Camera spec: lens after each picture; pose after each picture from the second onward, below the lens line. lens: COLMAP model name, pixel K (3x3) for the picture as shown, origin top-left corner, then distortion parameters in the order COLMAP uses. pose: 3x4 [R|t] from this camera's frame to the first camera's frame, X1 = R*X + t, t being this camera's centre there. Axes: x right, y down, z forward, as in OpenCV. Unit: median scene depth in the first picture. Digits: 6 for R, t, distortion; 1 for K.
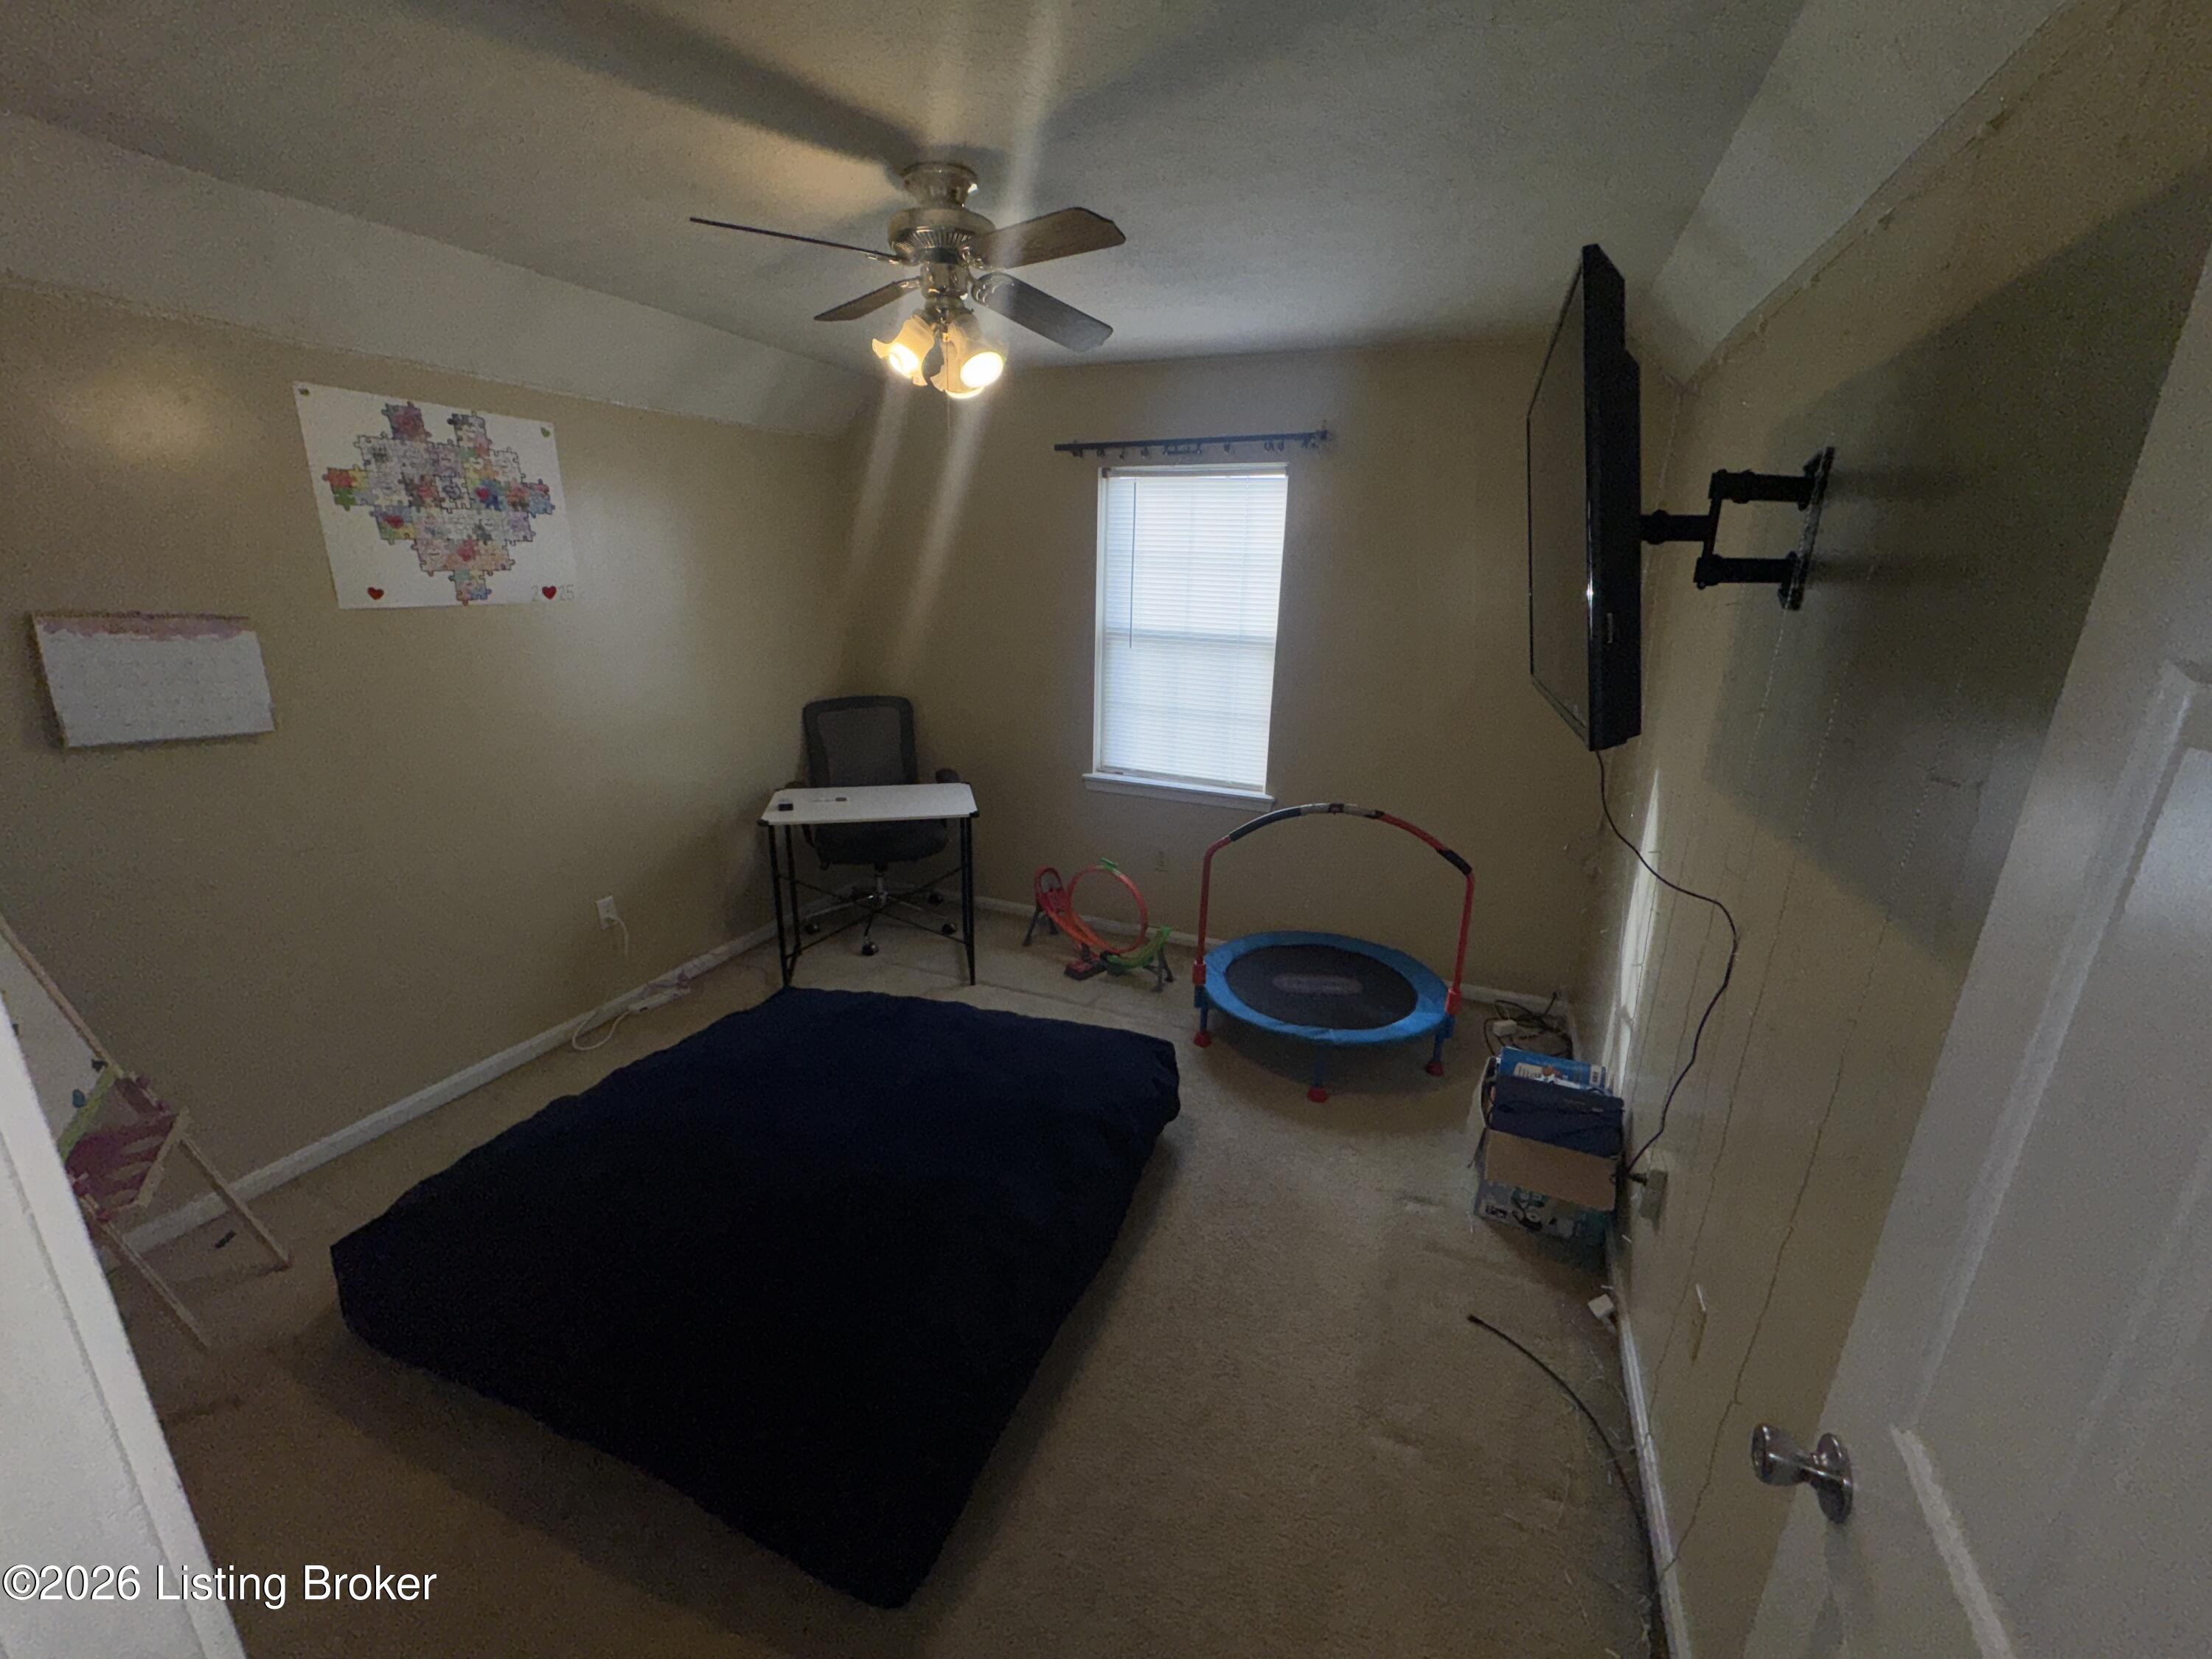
lens RADIAL K [[887.3, 0, 1106.0], [0, 887.3, 829.5], [0, 0, 1]] dist [0.002001, 0.000718]
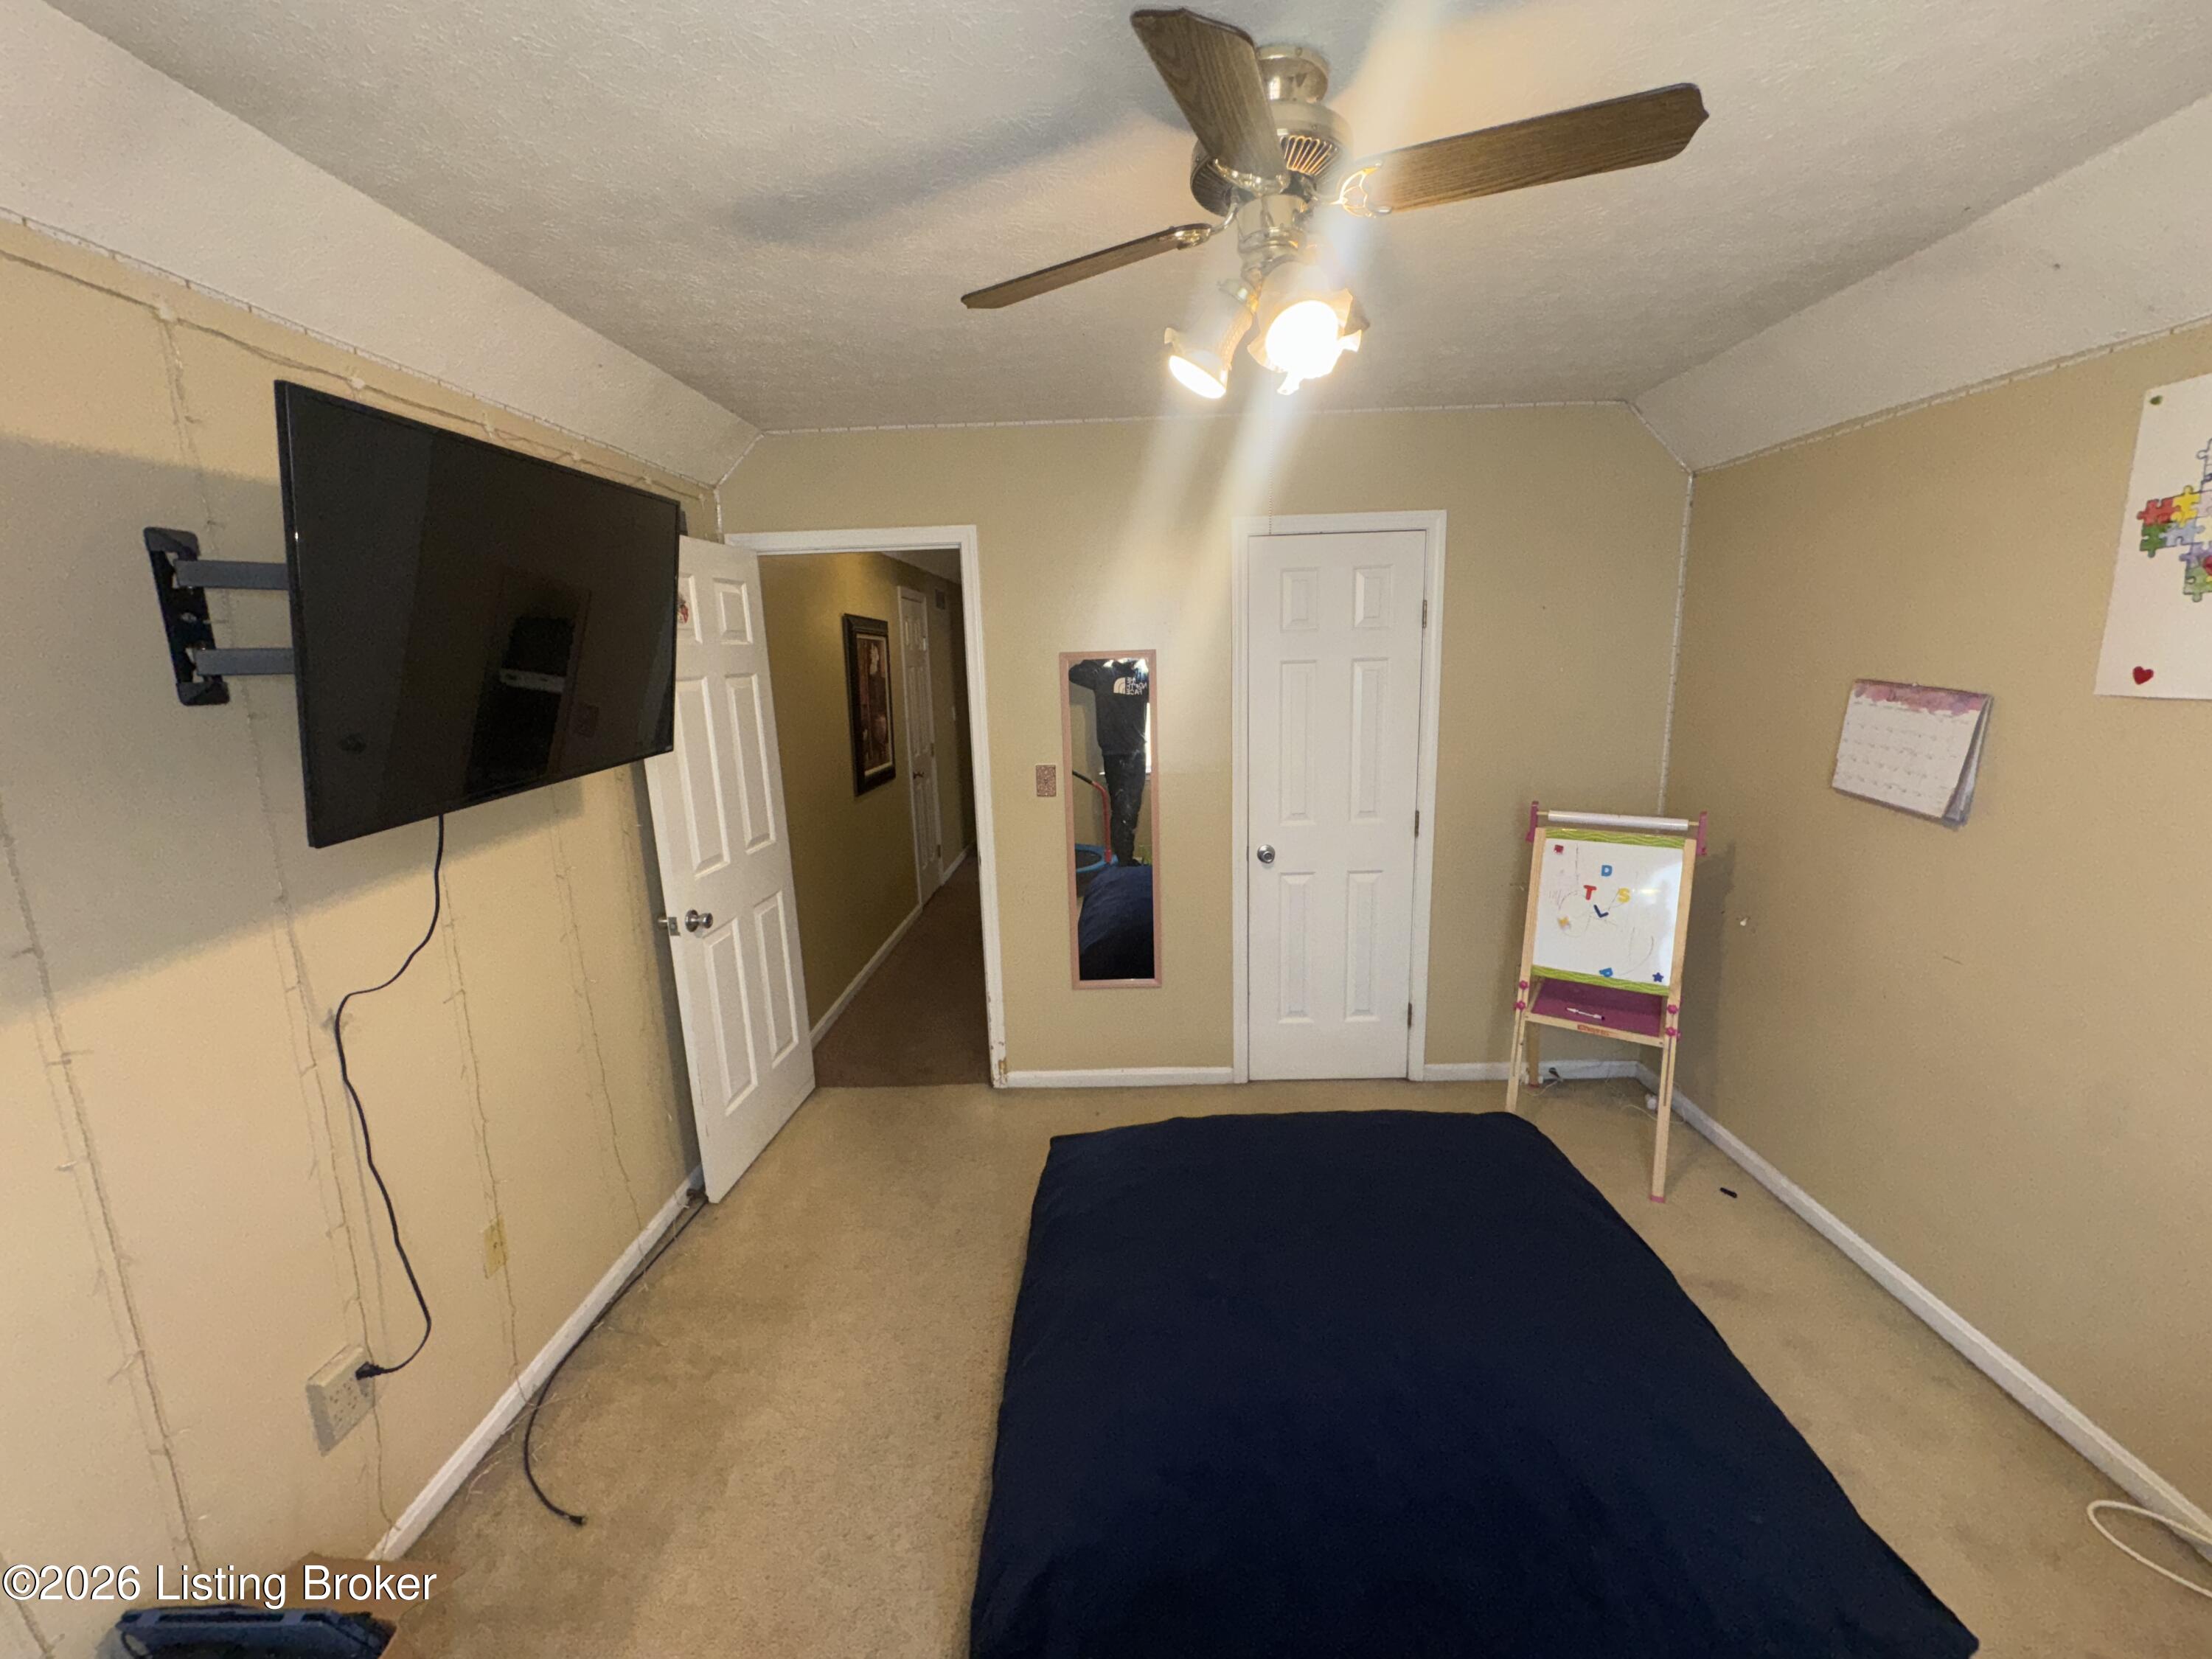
lens RADIAL K [[938.8, 0, 1106.0], [0, 938.8, 829.5], [0, 0, 1]] dist [0.081858, 0.000199]
pose [[-0.928705, 0.077749, -0.362577, 0.188049], [-0.096708, 0.893154, 0.439230, -0.388264], [0.357987, 0.442979, -0.821958, 1.284396]]
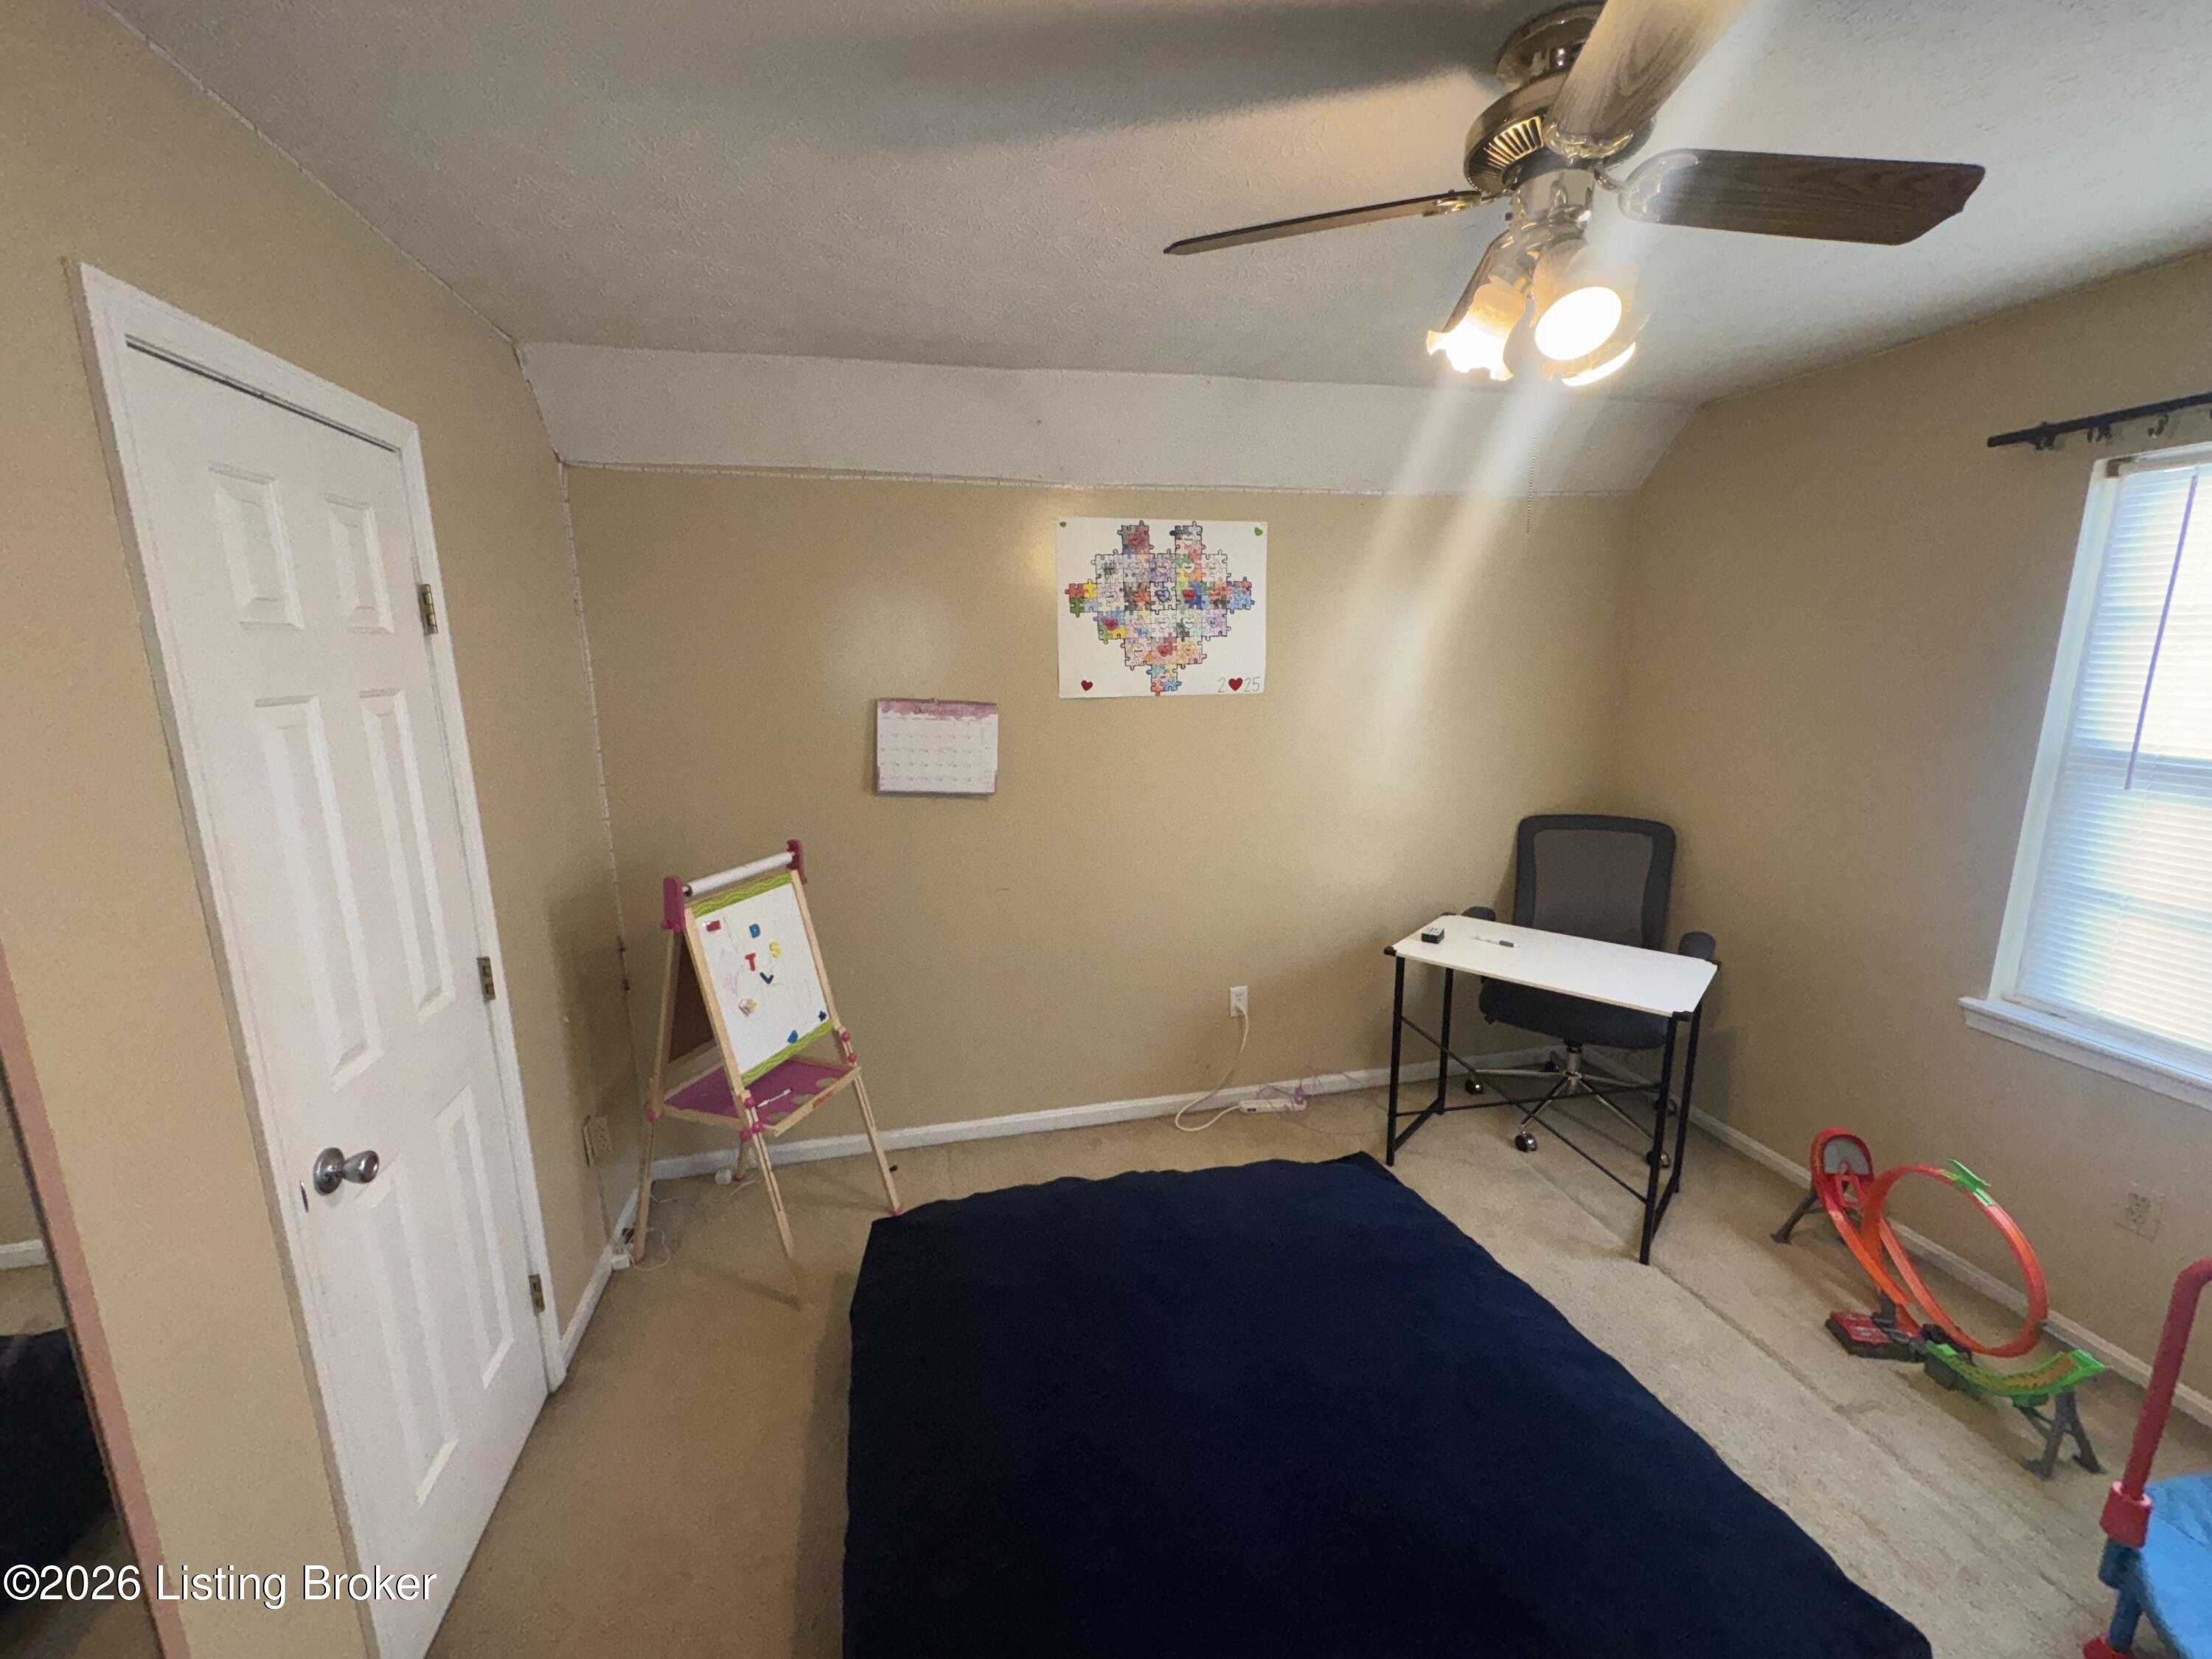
lens RADIAL K [[887.3, 0, 1106.0], [0, 887.3, 829.5], [0, 0, 1]] dist [0.002001, 0.000718]
pose [[0.587147, 0.134854, -0.798168, 0.138064], [-0.208941, 0.977860, 0.011513, -0.089819], [0.782050, 0.160011, 0.602324, 0.315431]]
